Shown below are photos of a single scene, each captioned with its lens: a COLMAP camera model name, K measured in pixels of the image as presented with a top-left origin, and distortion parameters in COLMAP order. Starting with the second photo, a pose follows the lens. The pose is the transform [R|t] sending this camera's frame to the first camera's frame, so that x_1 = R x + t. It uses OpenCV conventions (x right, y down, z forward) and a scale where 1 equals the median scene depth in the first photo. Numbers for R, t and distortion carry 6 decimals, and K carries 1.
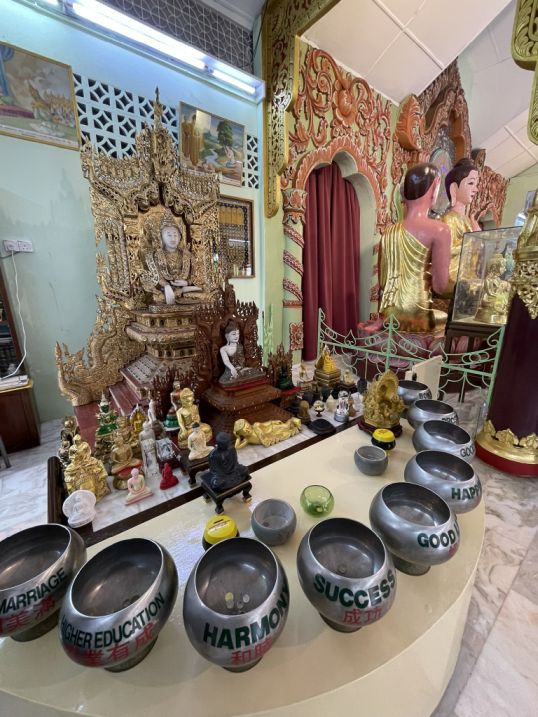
lens RADIAL K [[295.9, 0, 269.0], [0, 295.9, 358.5], [0, 0, 1]] dist [-0.000054, 0.000200]
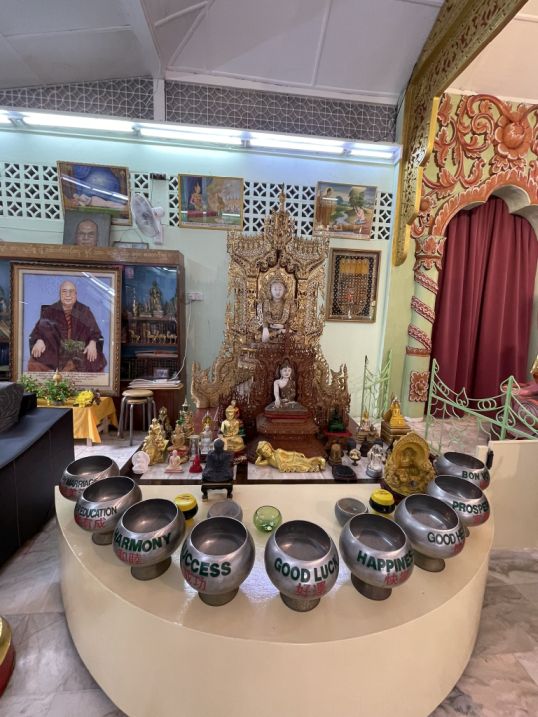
lens RADIAL K [[295.9, 0, 269.0], [0, 295.9, 358.5], [0, 0, 1]] dist [-0.000054, 0.000200]
pose [[0.838373, 0.114375, -0.532962, 0.238726], [-0.177351, 0.981776, -0.068289, -0.021817], [0.515439, 0.151773, 0.843379, -0.028507]]
